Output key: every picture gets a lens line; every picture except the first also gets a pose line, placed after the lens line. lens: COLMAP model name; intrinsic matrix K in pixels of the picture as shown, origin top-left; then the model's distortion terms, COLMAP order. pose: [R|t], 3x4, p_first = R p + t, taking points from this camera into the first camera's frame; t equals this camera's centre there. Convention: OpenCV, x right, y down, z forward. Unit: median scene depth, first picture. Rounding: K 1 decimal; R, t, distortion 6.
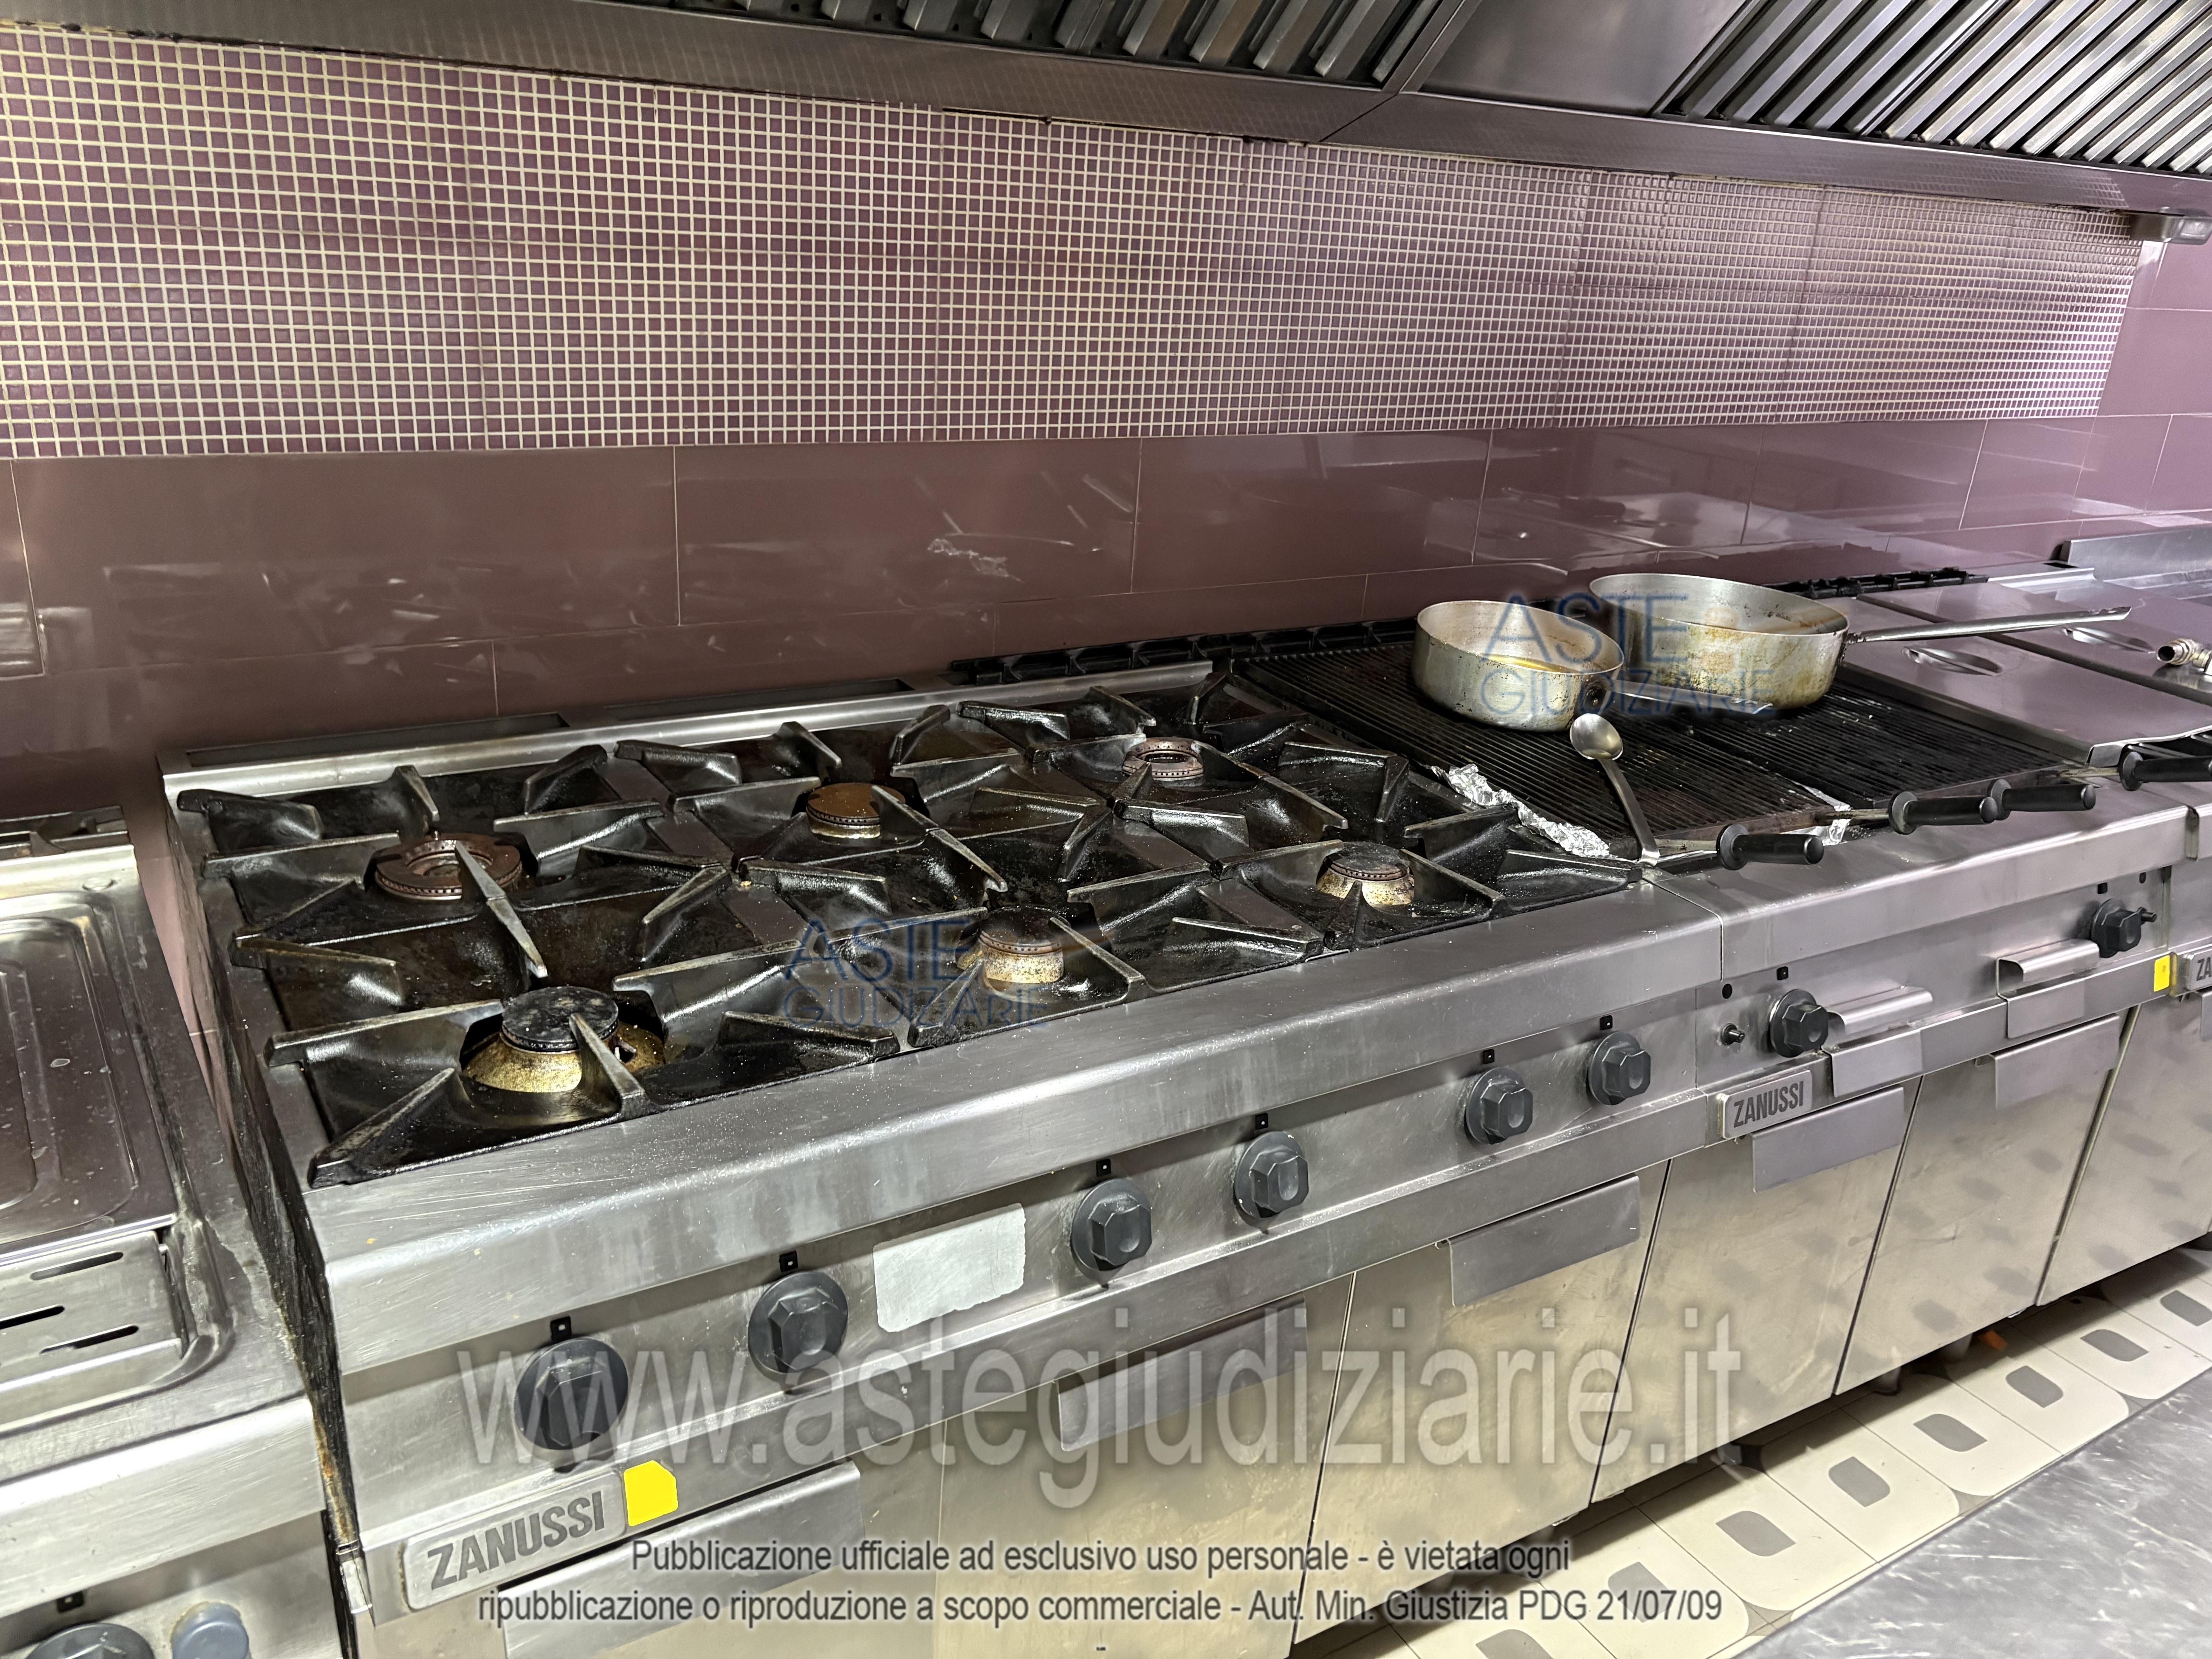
lens RADIAL K [[1744.3, 0, 1109.1], [0, 1744.3, 829.4], [0, 0, 1]] dist [0.051658, -0.058609]
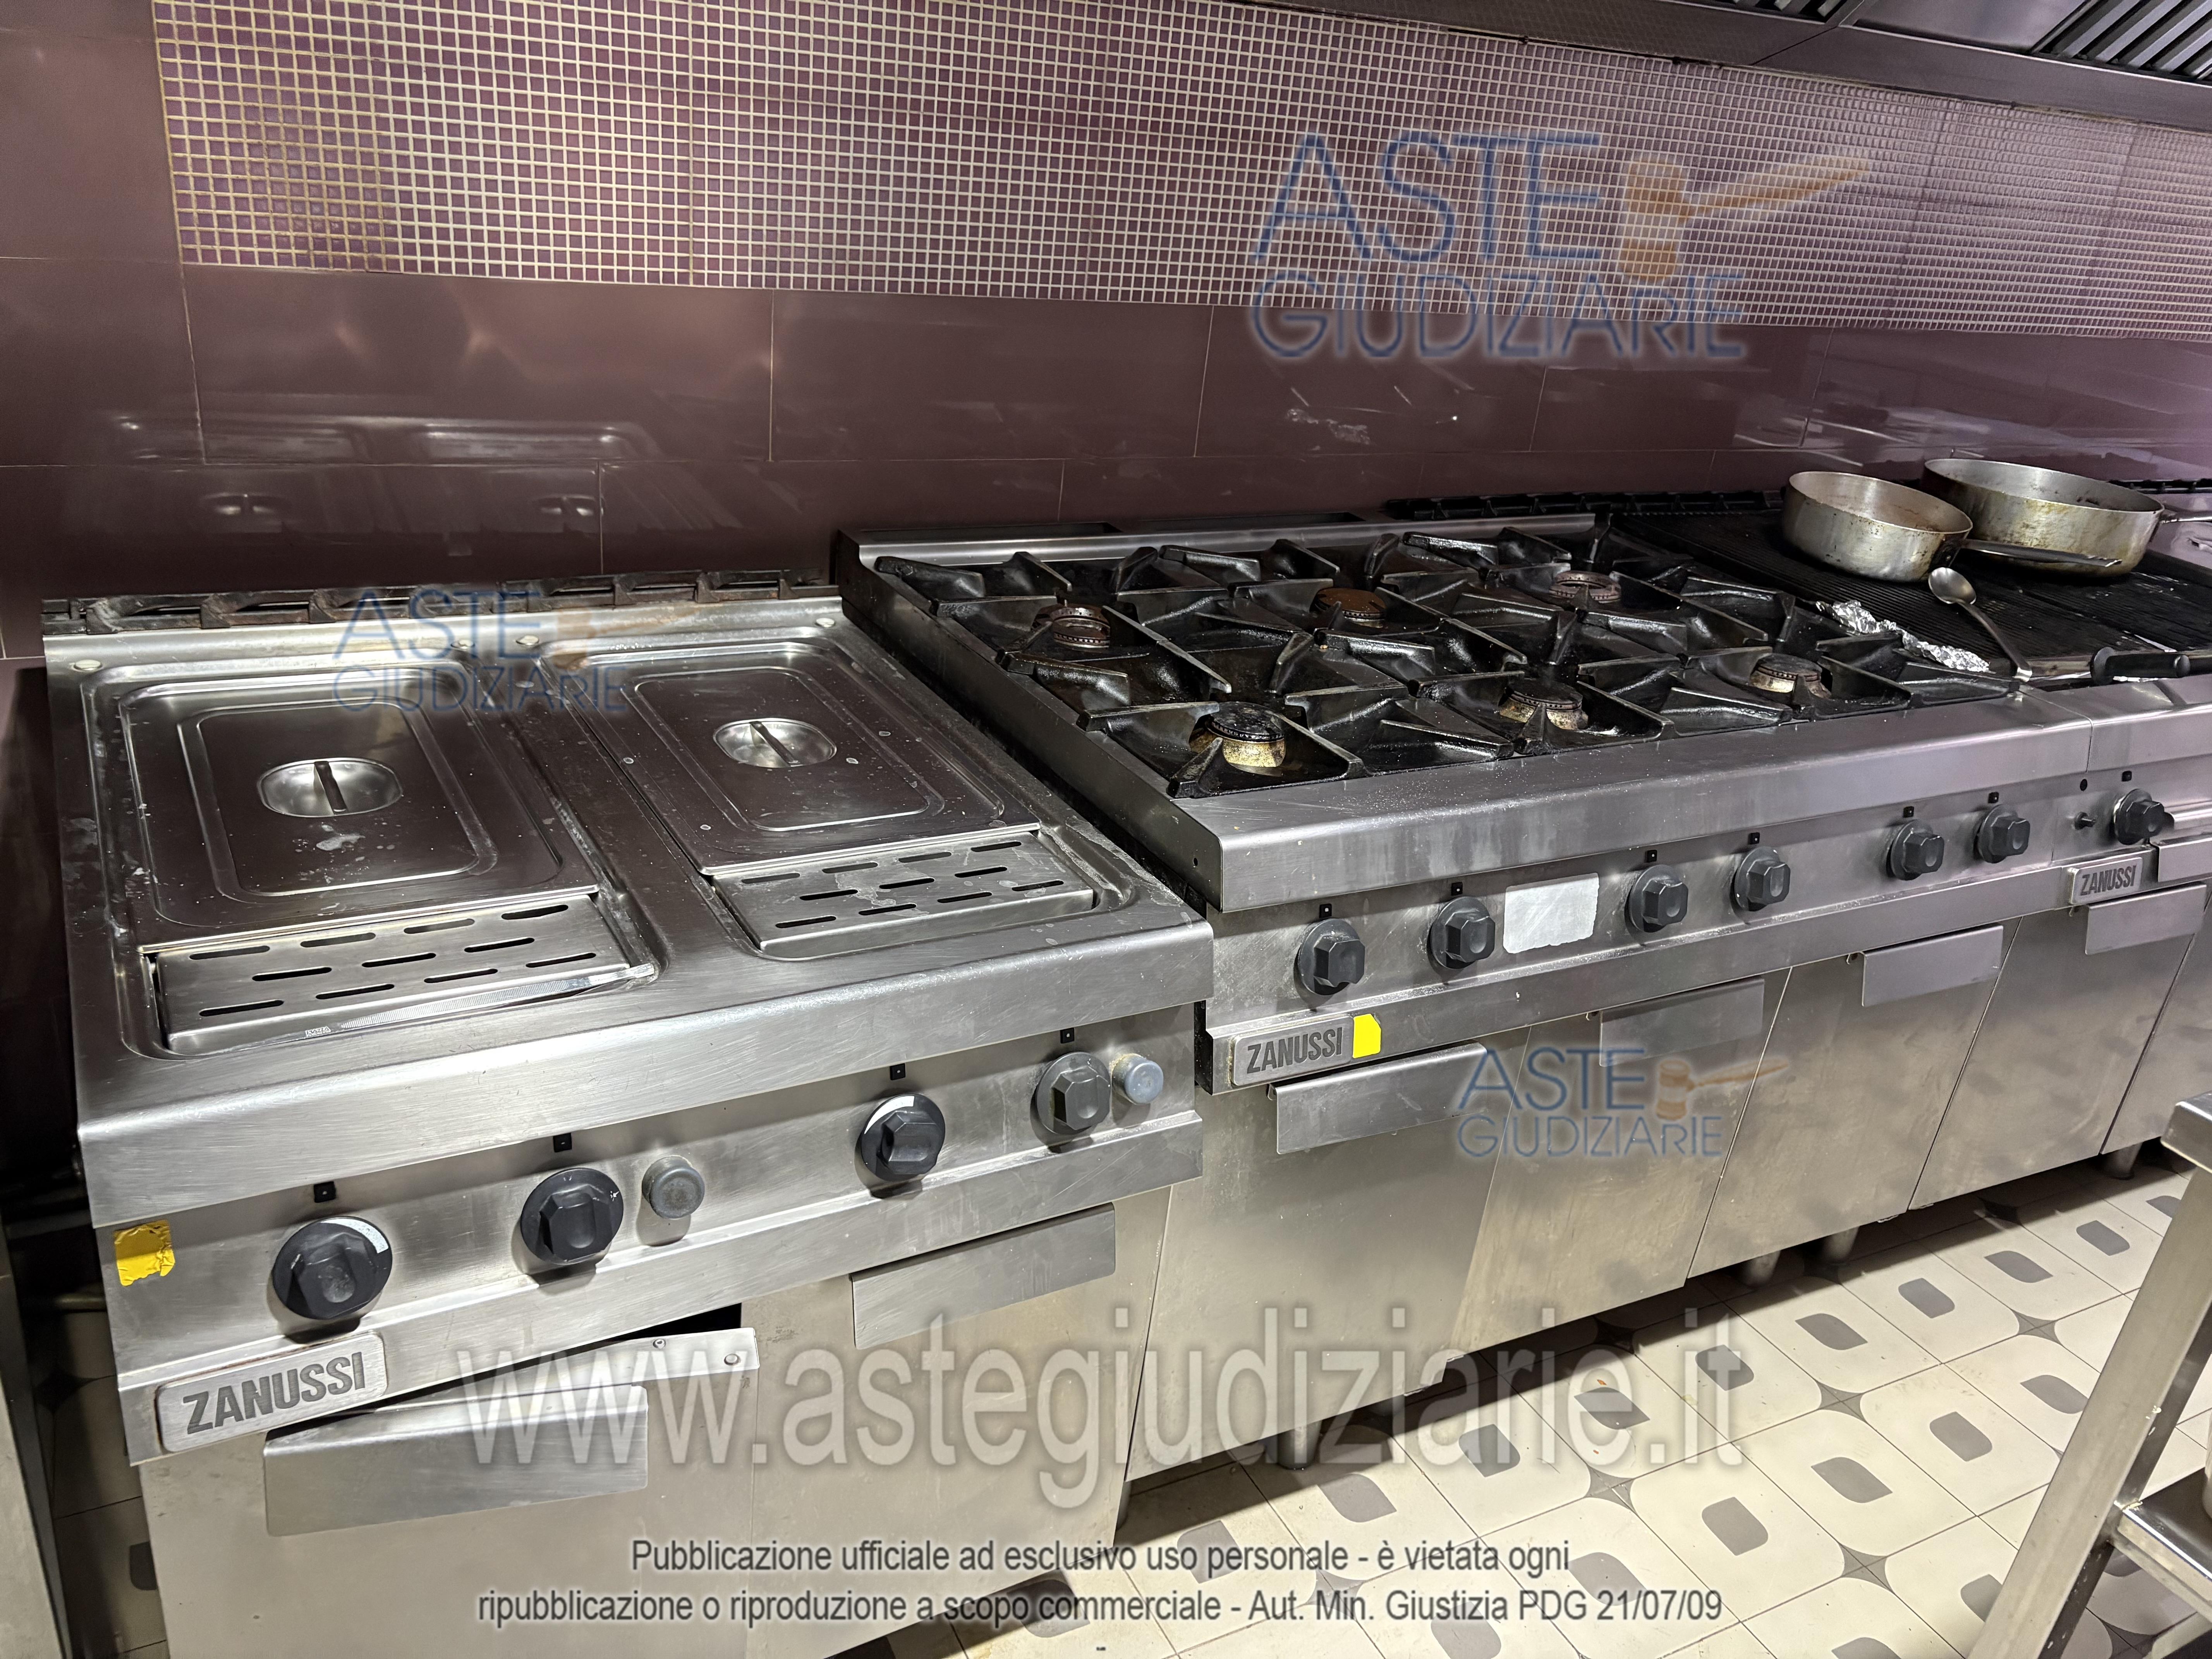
lens RADIAL K [[1744.3, 0, 1076.3], [0, 1744.3, 837.8], [0, 0, 1]] dist [0.051658, -0.058609]
pose [[0.996836, 0.058664, -0.053628, -0.277197], [-0.055798, 0.997010, 0.053460, 0.100397], [0.056604, -0.050299, 0.997129, -0.267188]]
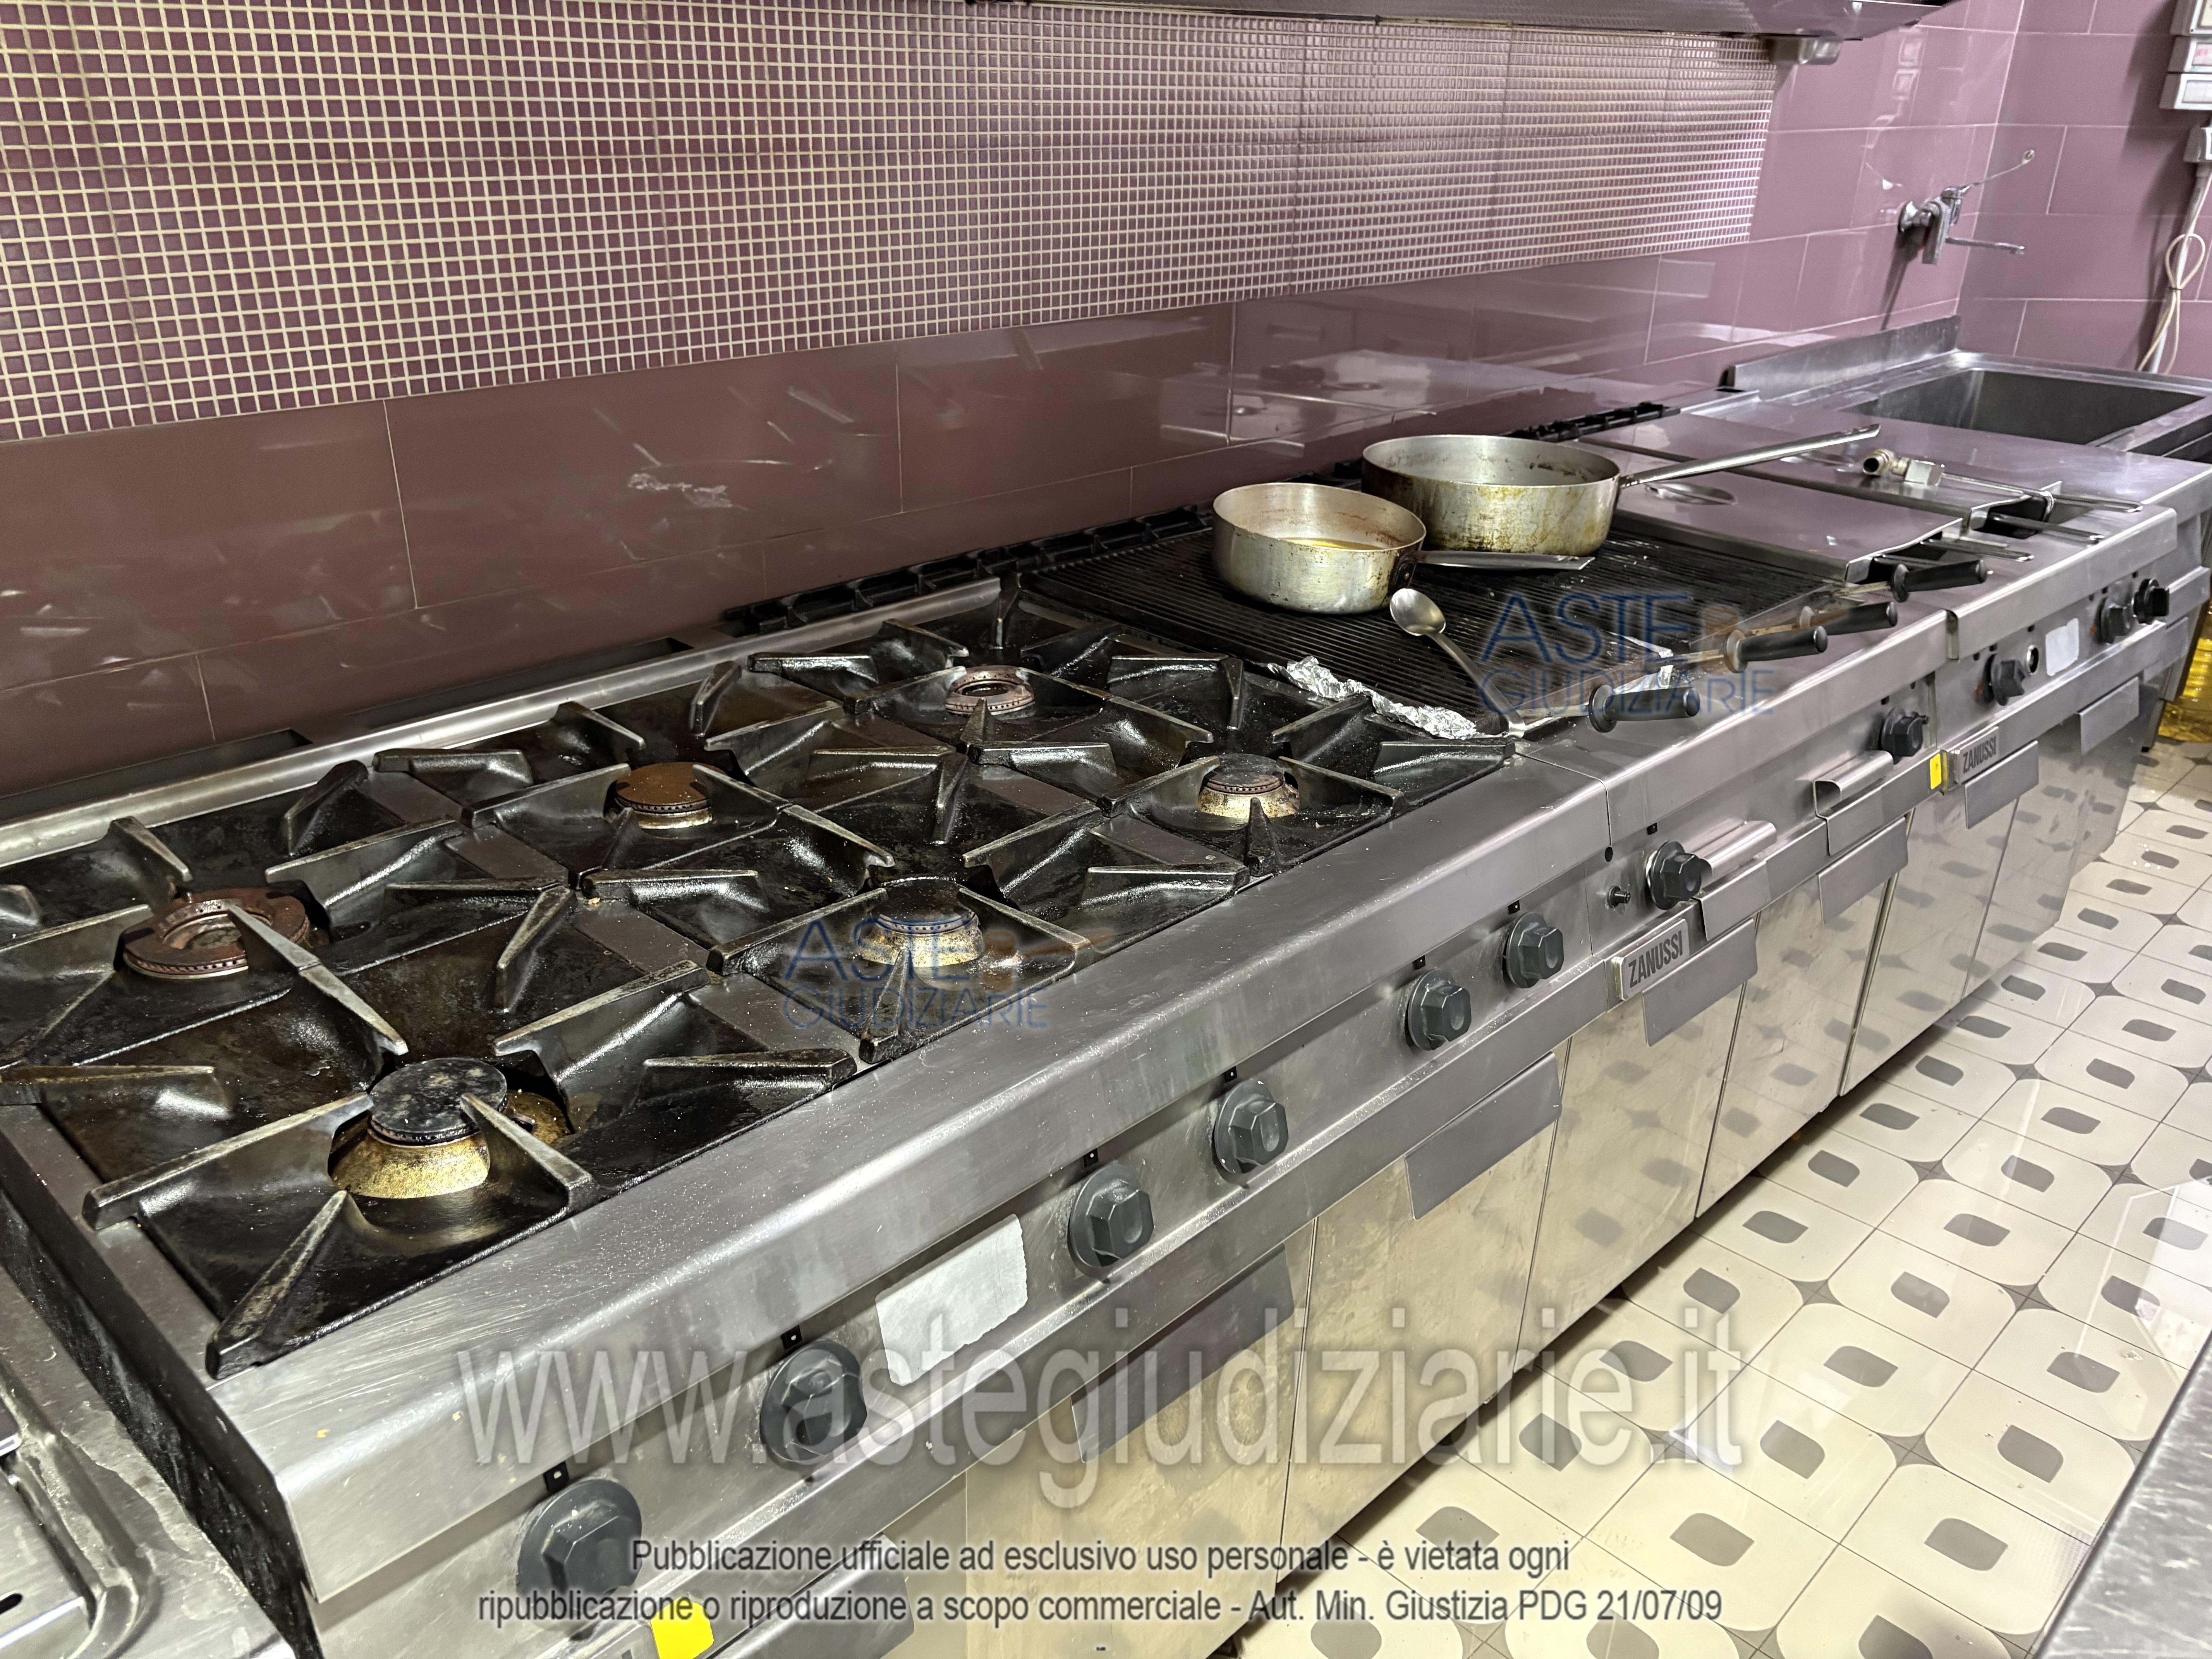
lens RADIAL K [[1744.3, 0, 1121.7], [0, 1744.3, 842.7], [0, 0, 1]] dist [0.051658, -0.058609]
pose [[0.969390, -0.144543, 0.198470, -0.108742], [0.131046, 0.988175, 0.079606, -0.028736], [-0.207630, -0.051160, 0.976869, 0.087457]]
